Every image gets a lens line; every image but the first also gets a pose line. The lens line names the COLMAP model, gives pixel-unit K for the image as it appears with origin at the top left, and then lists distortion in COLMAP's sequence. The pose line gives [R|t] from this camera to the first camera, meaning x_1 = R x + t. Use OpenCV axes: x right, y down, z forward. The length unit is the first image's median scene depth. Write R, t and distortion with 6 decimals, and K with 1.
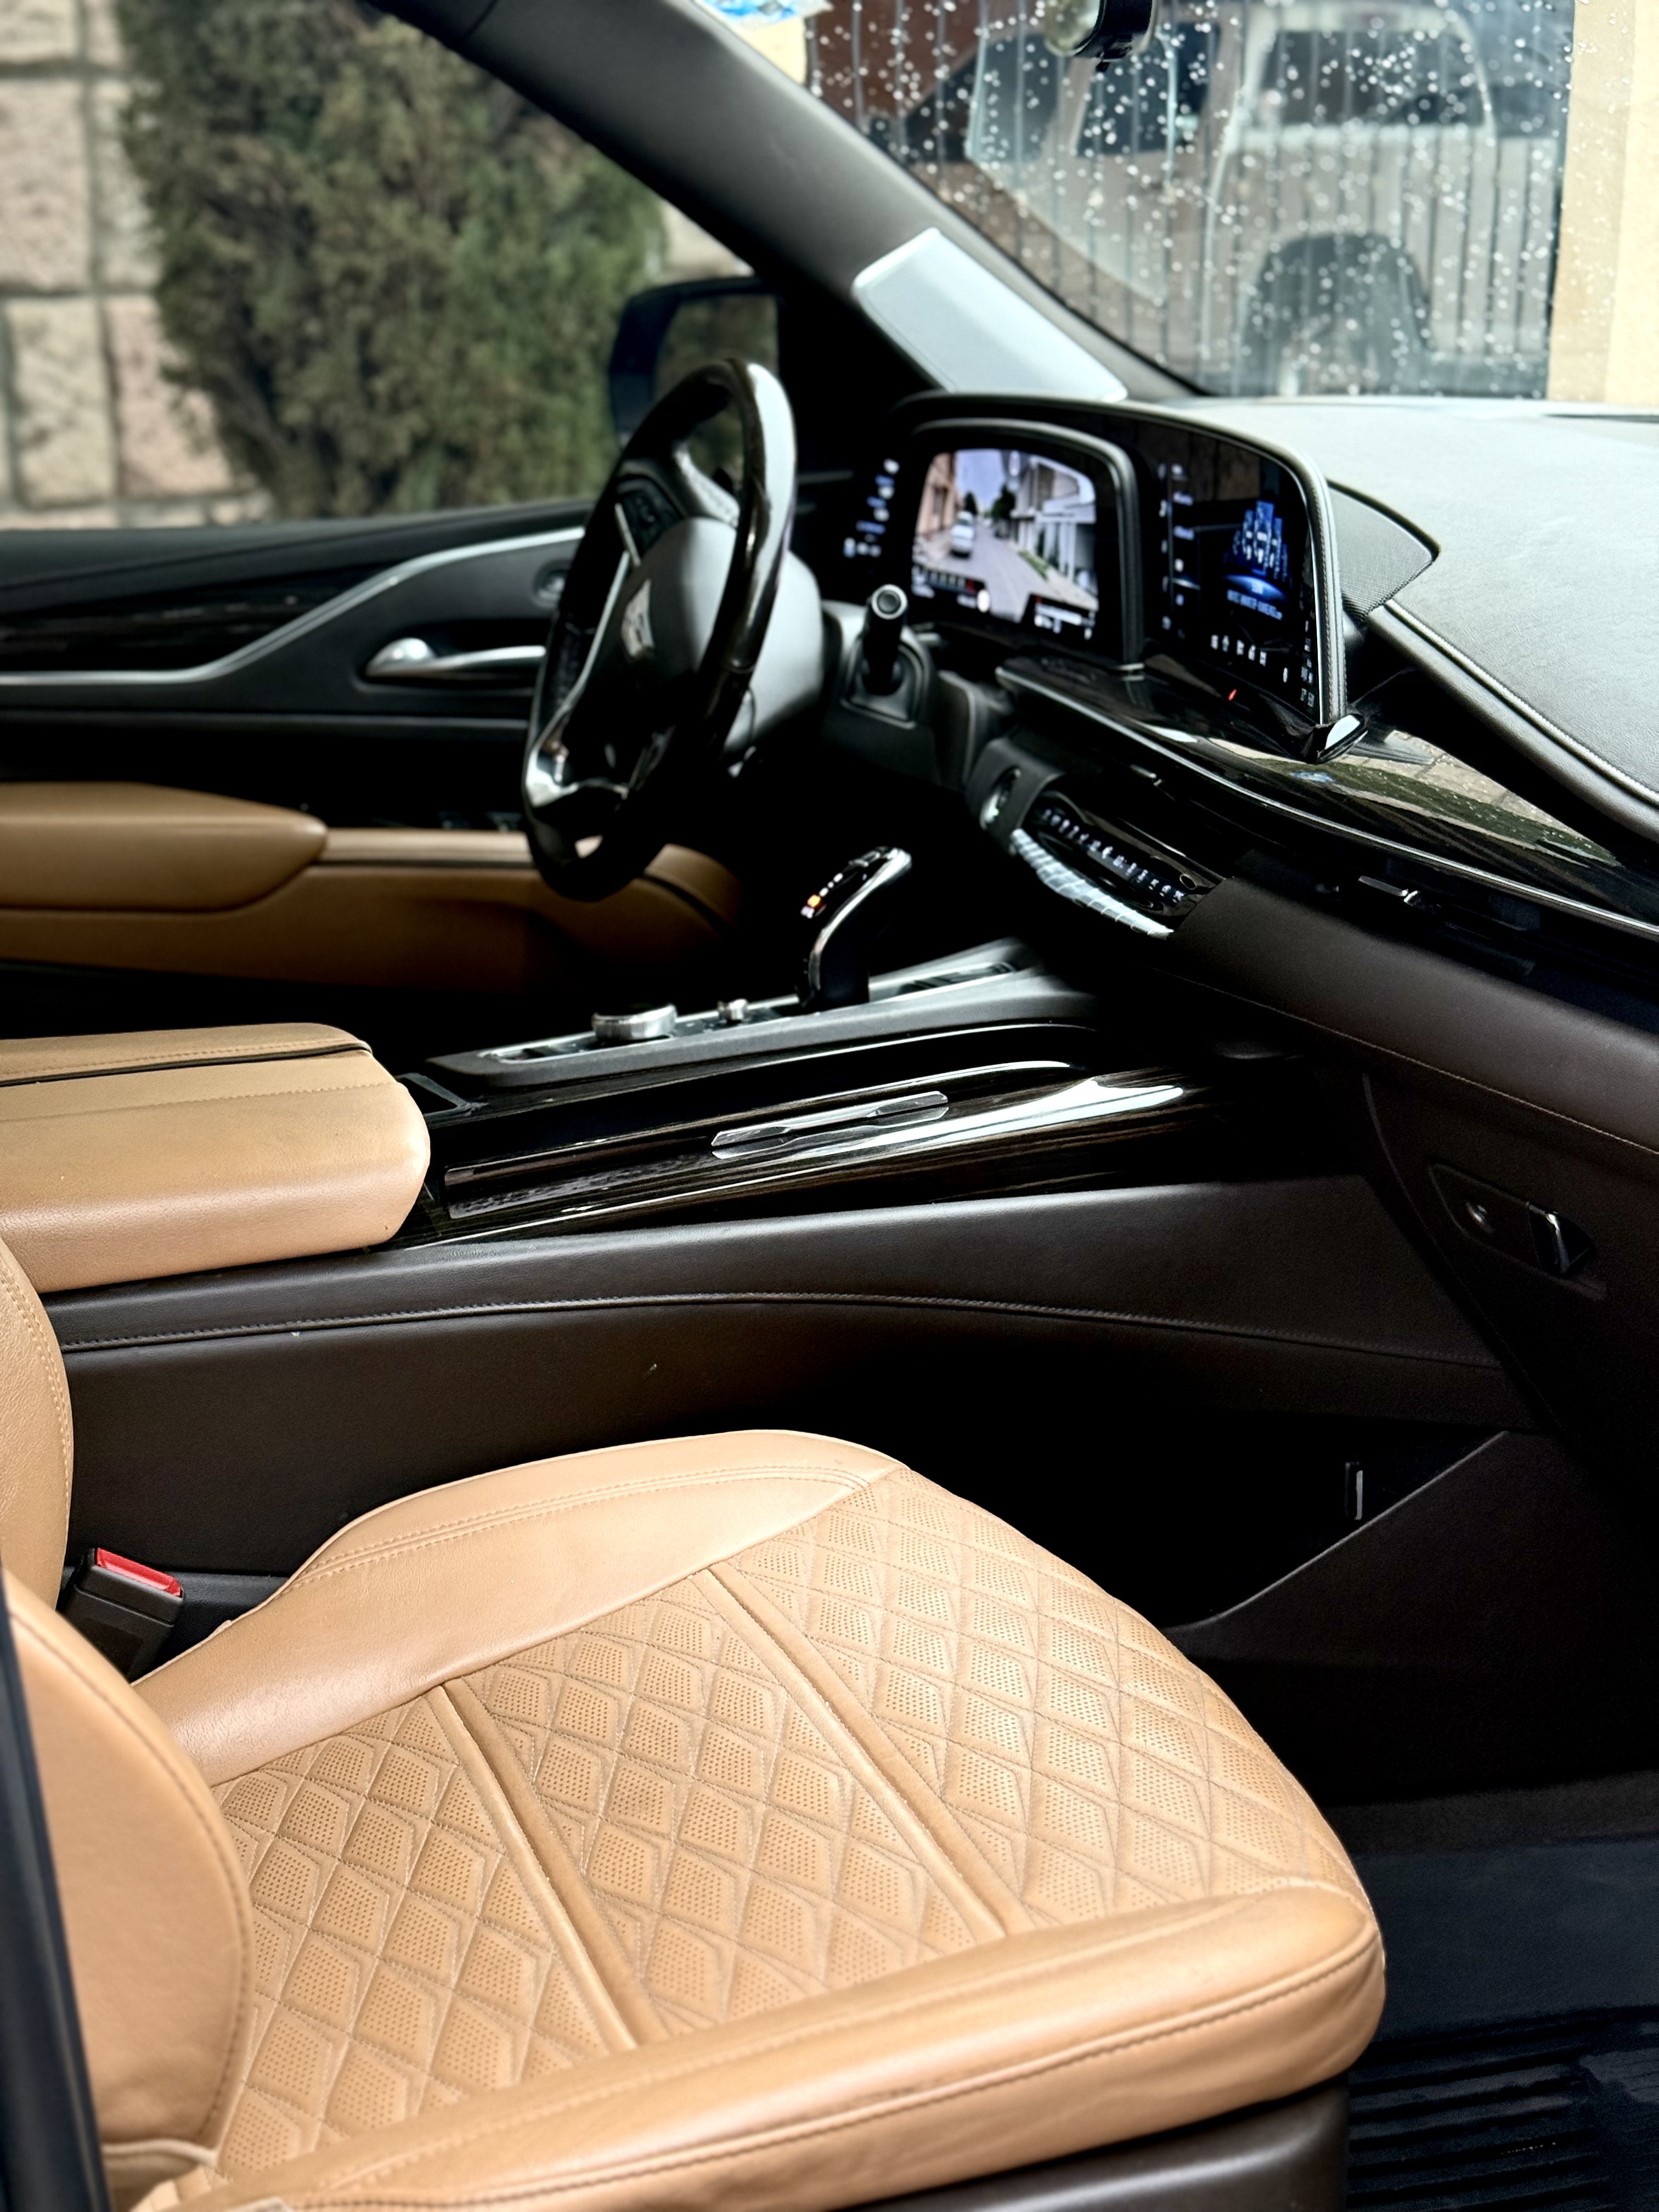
lens RADIAL K [[3098.3, 0, 829.4], [0, 3098.3, 1105.8], [0, 0, 1]] dist [-0.035691, 0.000000]
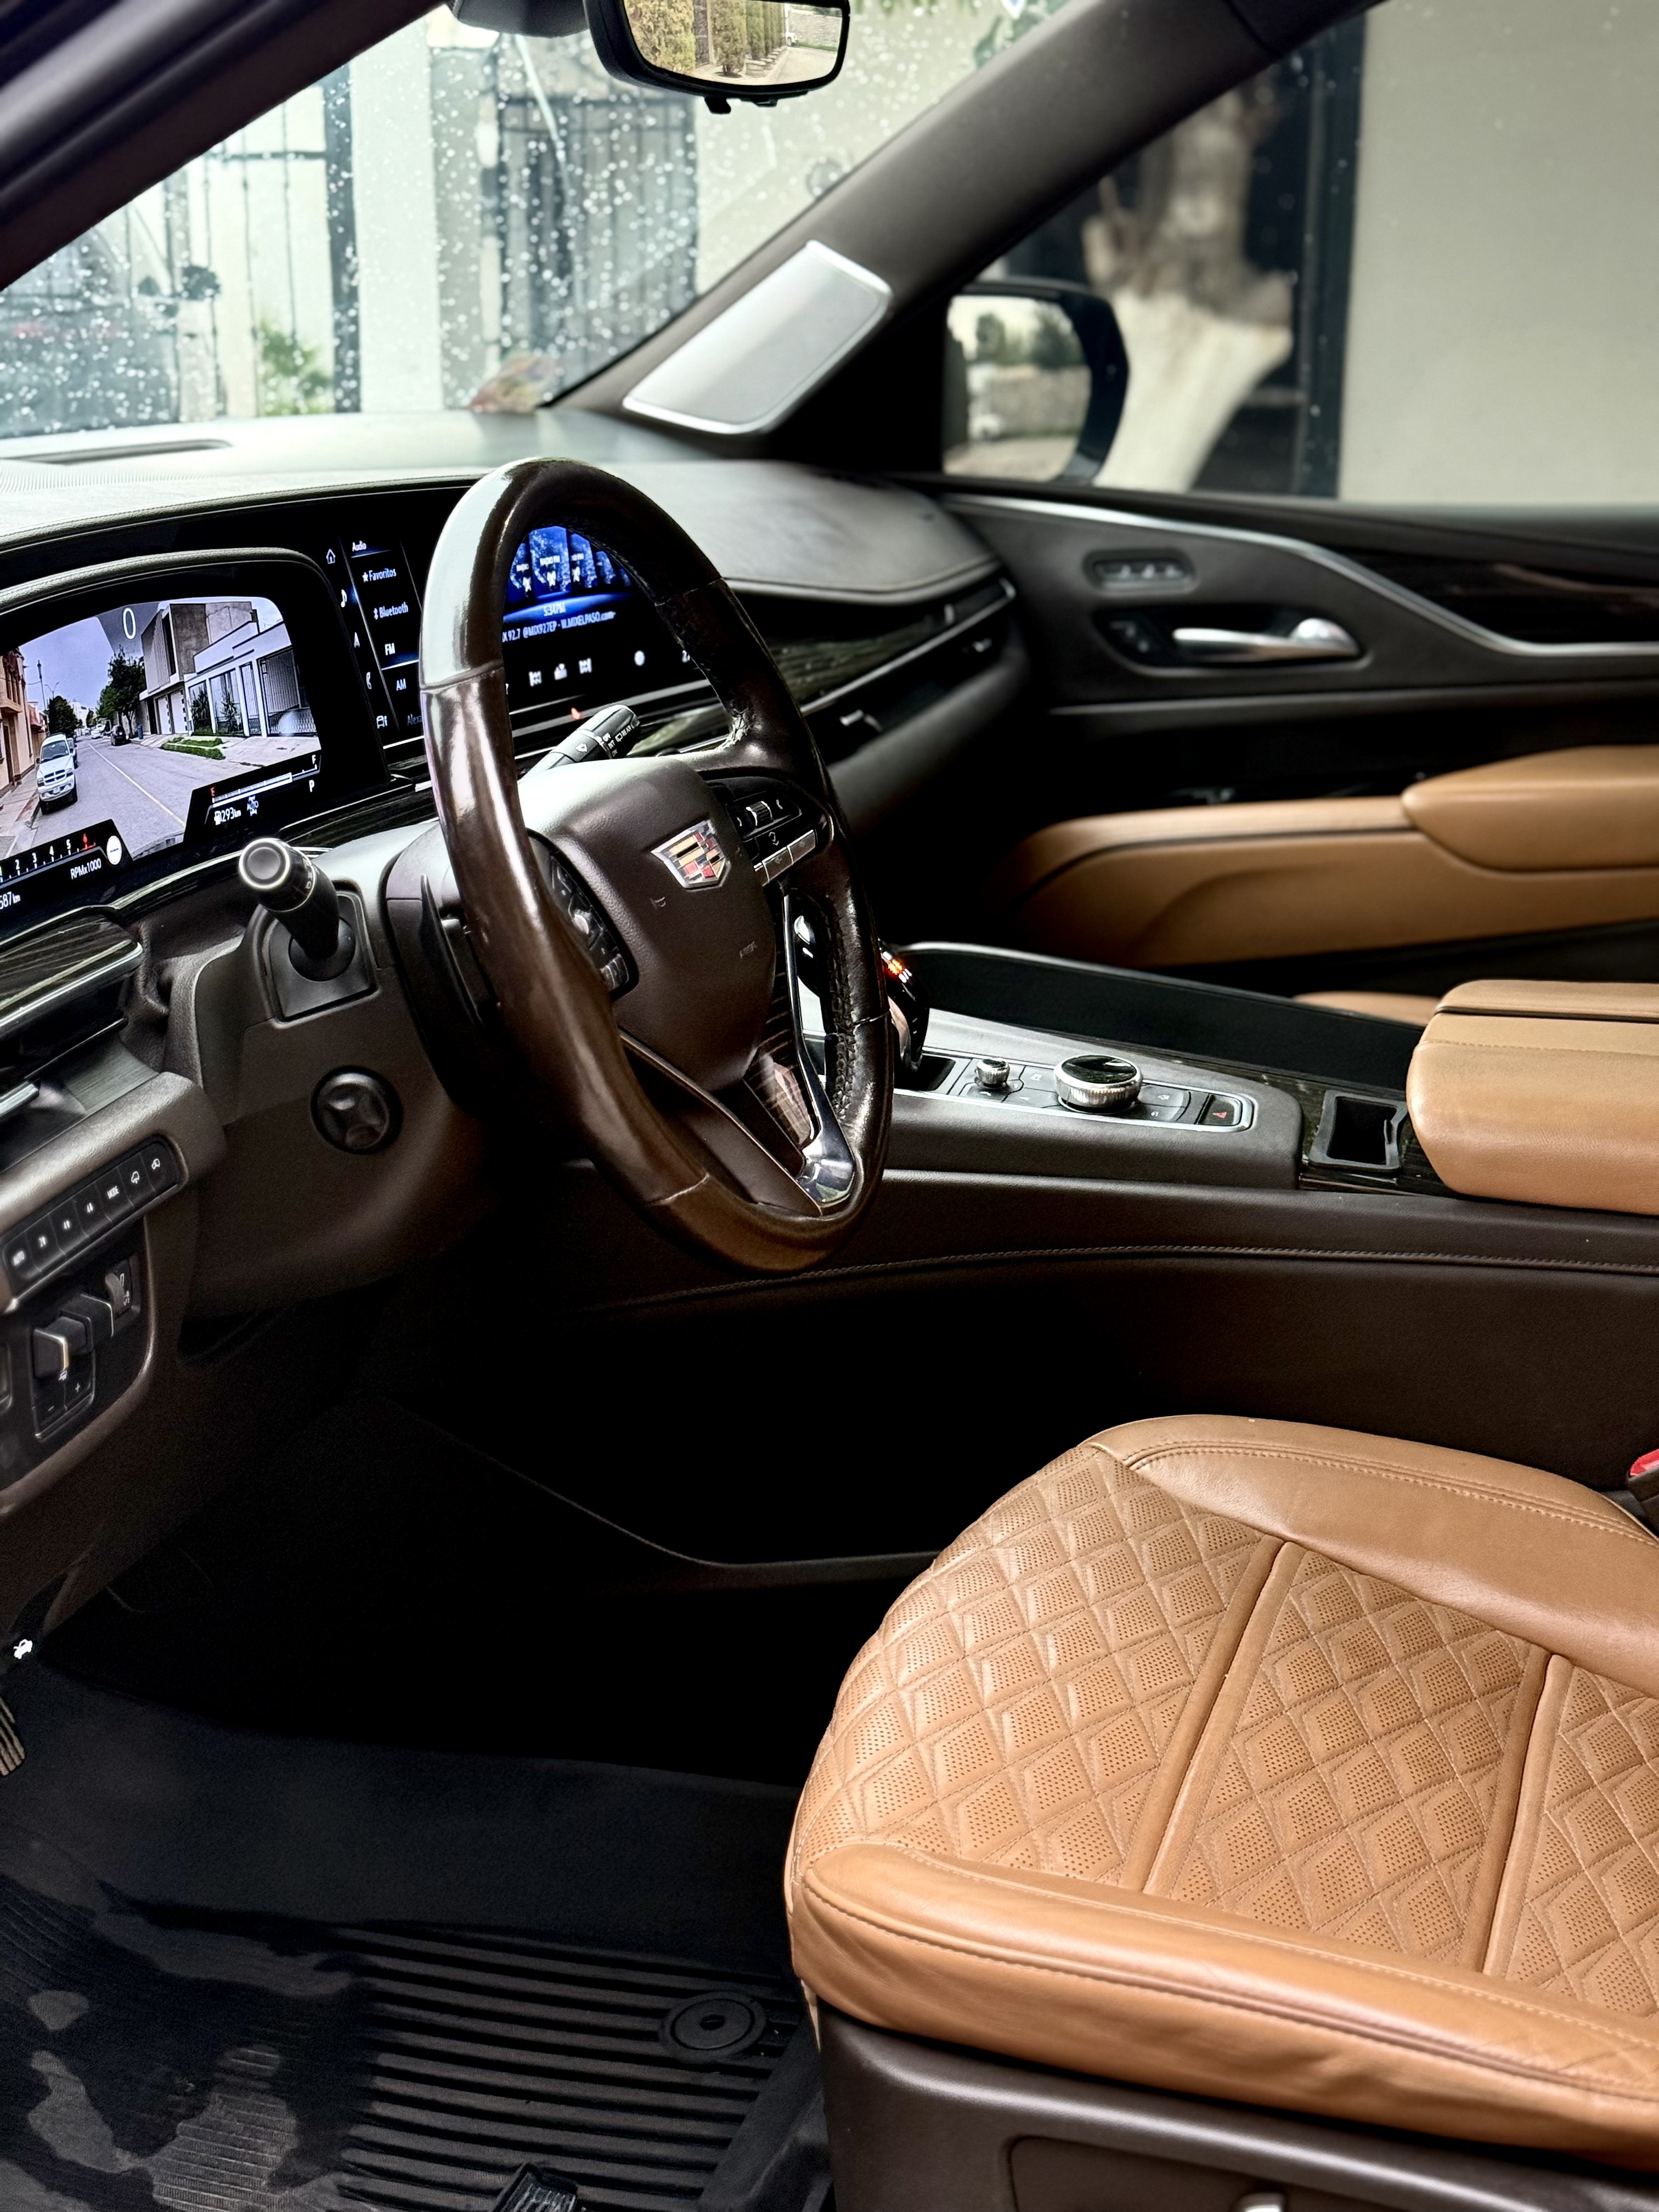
lens RADIAL K [[3098.3, 0, 829.4], [0, 3098.3, 1106.6], [0, 0, 1]] dist [-0.035691, 0.000000]
pose [[-0.808361, -0.125348, 0.575187, -0.462884], [0.188479, 0.870528, 0.454596, -0.396807], [-0.557699, 0.475888, -0.680075, 1.441060]]
